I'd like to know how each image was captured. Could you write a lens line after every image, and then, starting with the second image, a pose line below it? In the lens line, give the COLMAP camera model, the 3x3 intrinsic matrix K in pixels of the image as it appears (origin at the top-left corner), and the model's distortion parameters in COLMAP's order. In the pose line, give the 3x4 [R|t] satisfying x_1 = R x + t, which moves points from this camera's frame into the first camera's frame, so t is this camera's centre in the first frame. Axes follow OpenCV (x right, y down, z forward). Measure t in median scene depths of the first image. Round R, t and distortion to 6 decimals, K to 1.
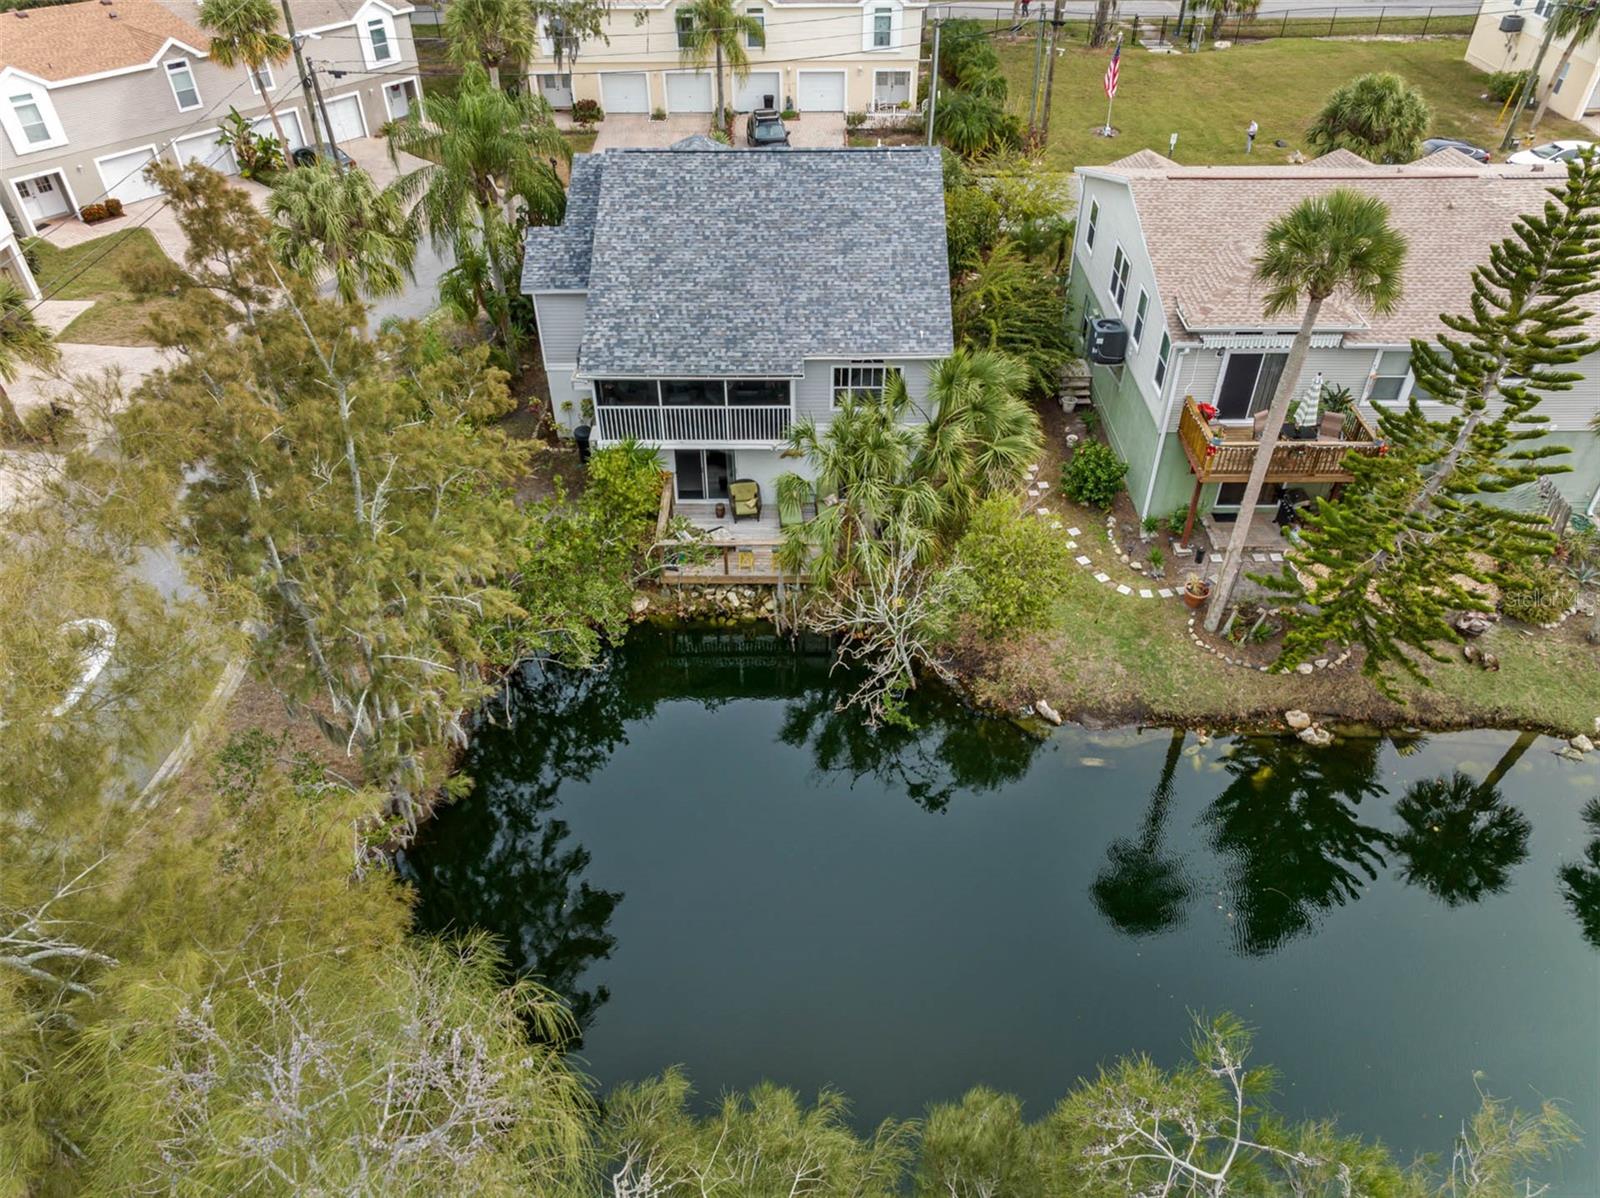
lens RADIAL K [[1120.6, 0, 797.2], [0, 1120.6, 594.0], [0, 0, 1]] dist [-0.005658, 0.006748]
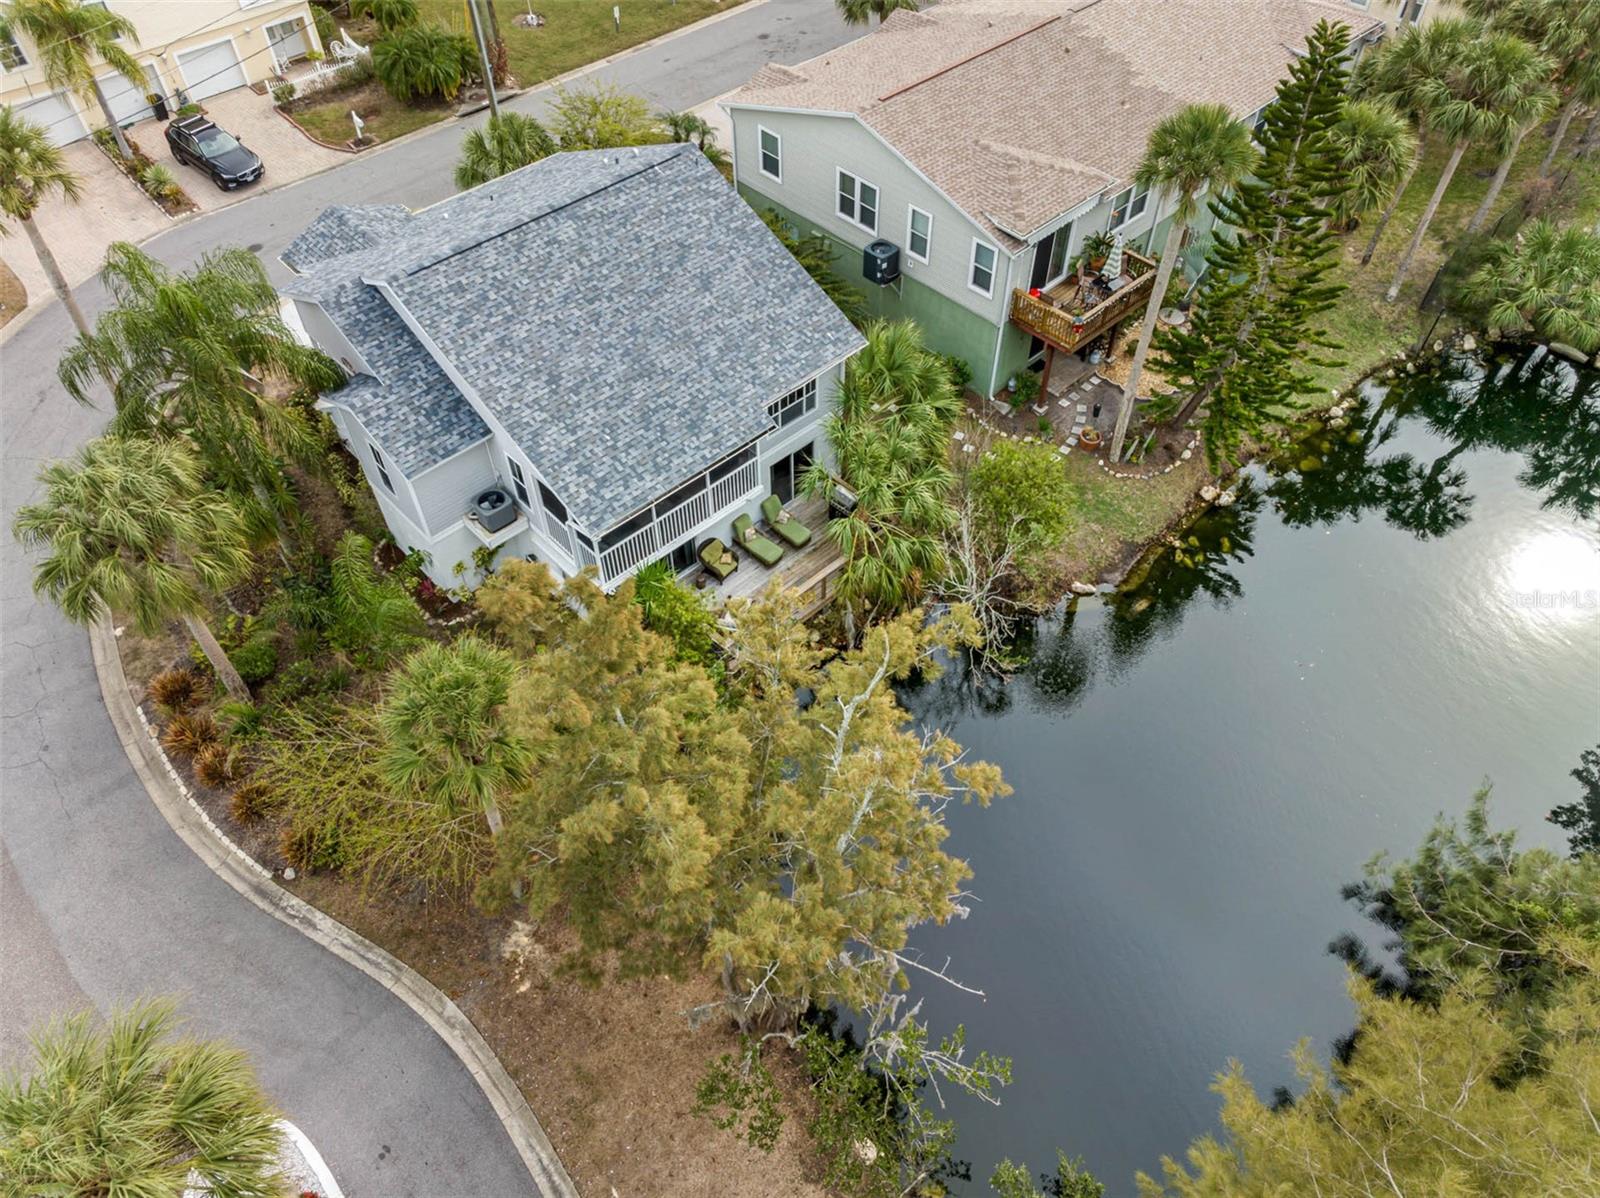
lens RADIAL K [[1120.6, 0, 793.6], [0, 1120.6, 596.4], [0, 0, 1]] dist [-0.005658, 0.006748]
pose [[0.724943, -0.521750, 0.449705, -0.467271], [0.440149, 0.853083, 0.280212, -0.308792], [-0.529837, -0.005201, 0.848084, 0.133366]]
